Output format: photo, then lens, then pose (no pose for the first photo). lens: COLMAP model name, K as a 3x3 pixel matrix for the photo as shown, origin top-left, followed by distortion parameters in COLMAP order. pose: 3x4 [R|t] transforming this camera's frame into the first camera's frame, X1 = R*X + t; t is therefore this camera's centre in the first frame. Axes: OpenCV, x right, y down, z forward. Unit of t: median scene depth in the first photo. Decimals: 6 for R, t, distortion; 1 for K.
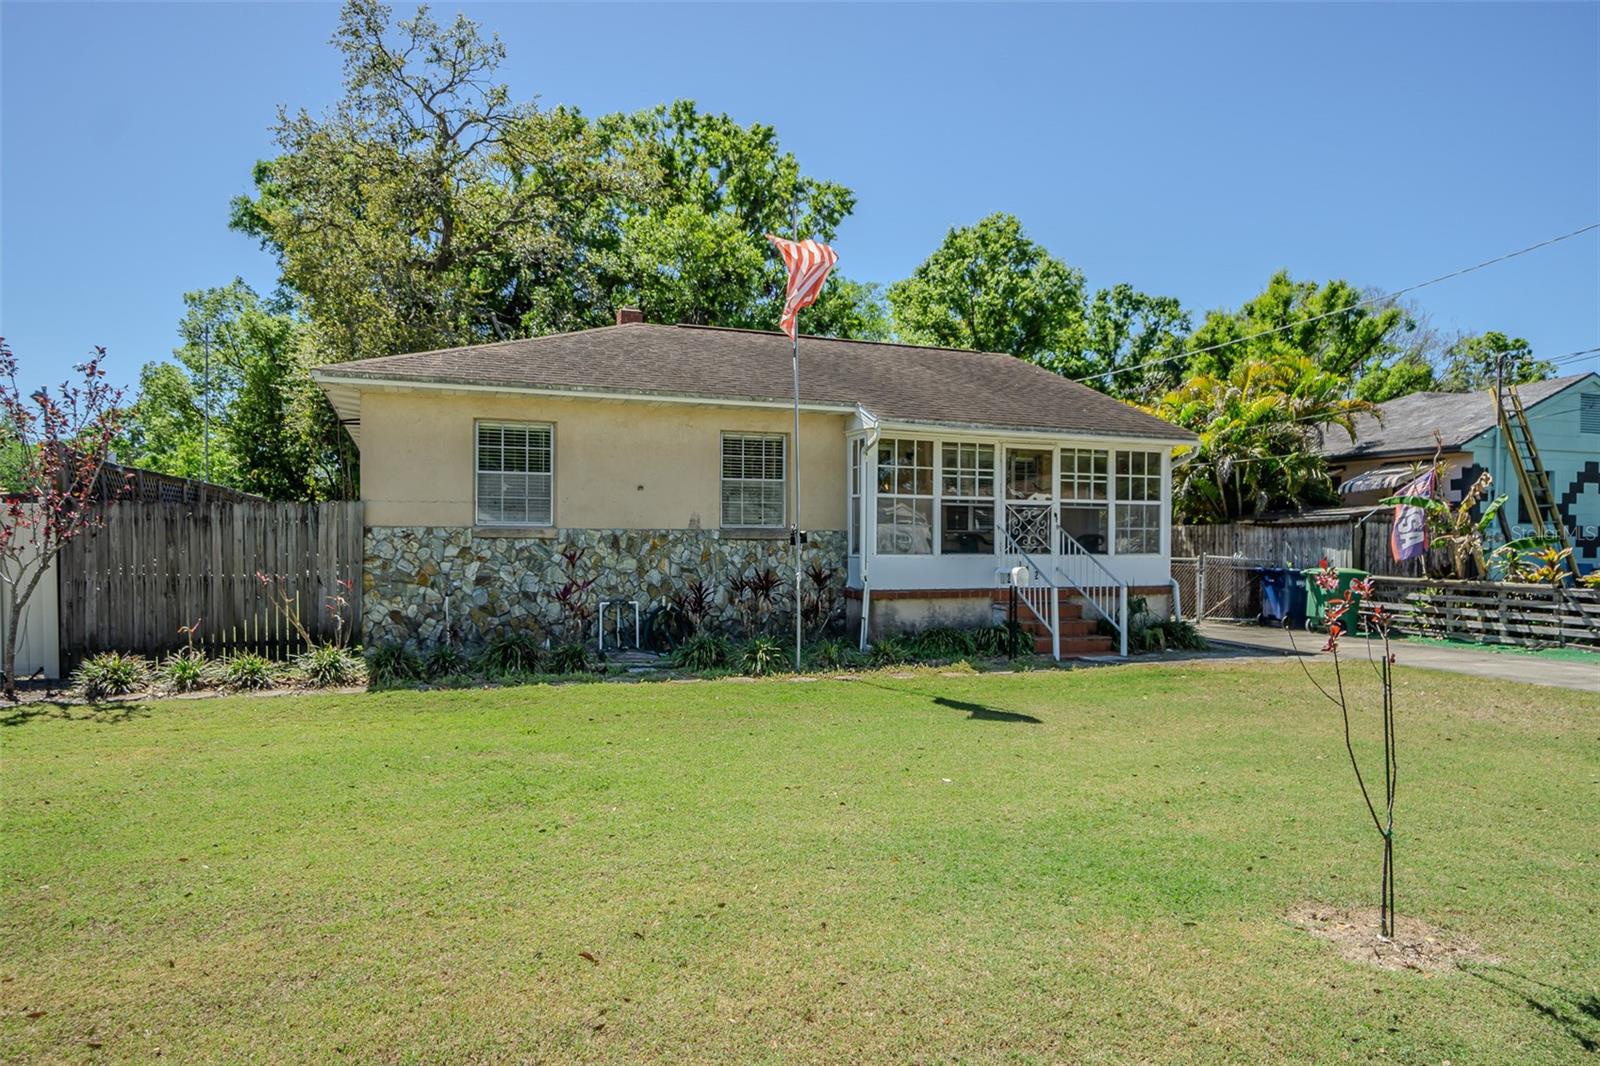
lens RADIAL K [[963.9, 0, 801.3], [0, 963.9, 538.6], [0, 0, 1]] dist [0.006059, 0.000734]
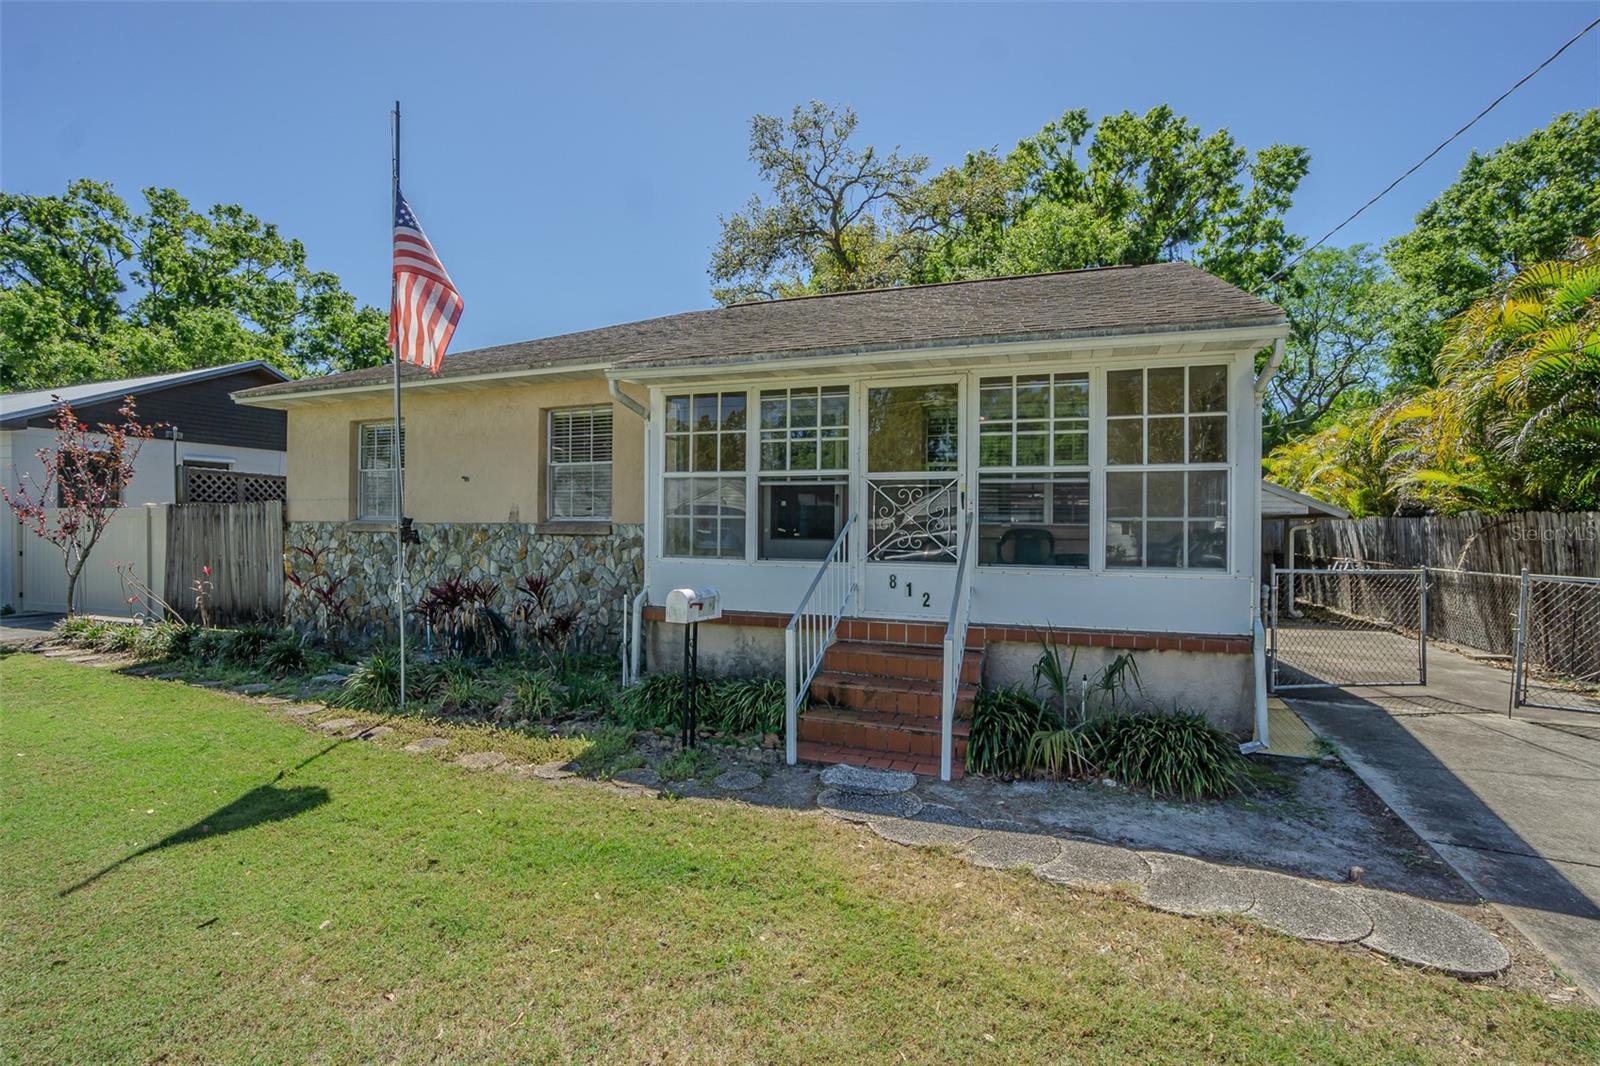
lens RADIAL K [[711.5, 0, 799.7], [0, 711.5, 528.9], [0, 0, 1]] dist [-0.003166, 0.001457]
pose [[0.760137, 0.005253, -0.649741, 0.486257], [0.000353, 0.999964, 0.008497, -0.009091], [0.649762, -0.006689, 0.760108, 0.645571]]
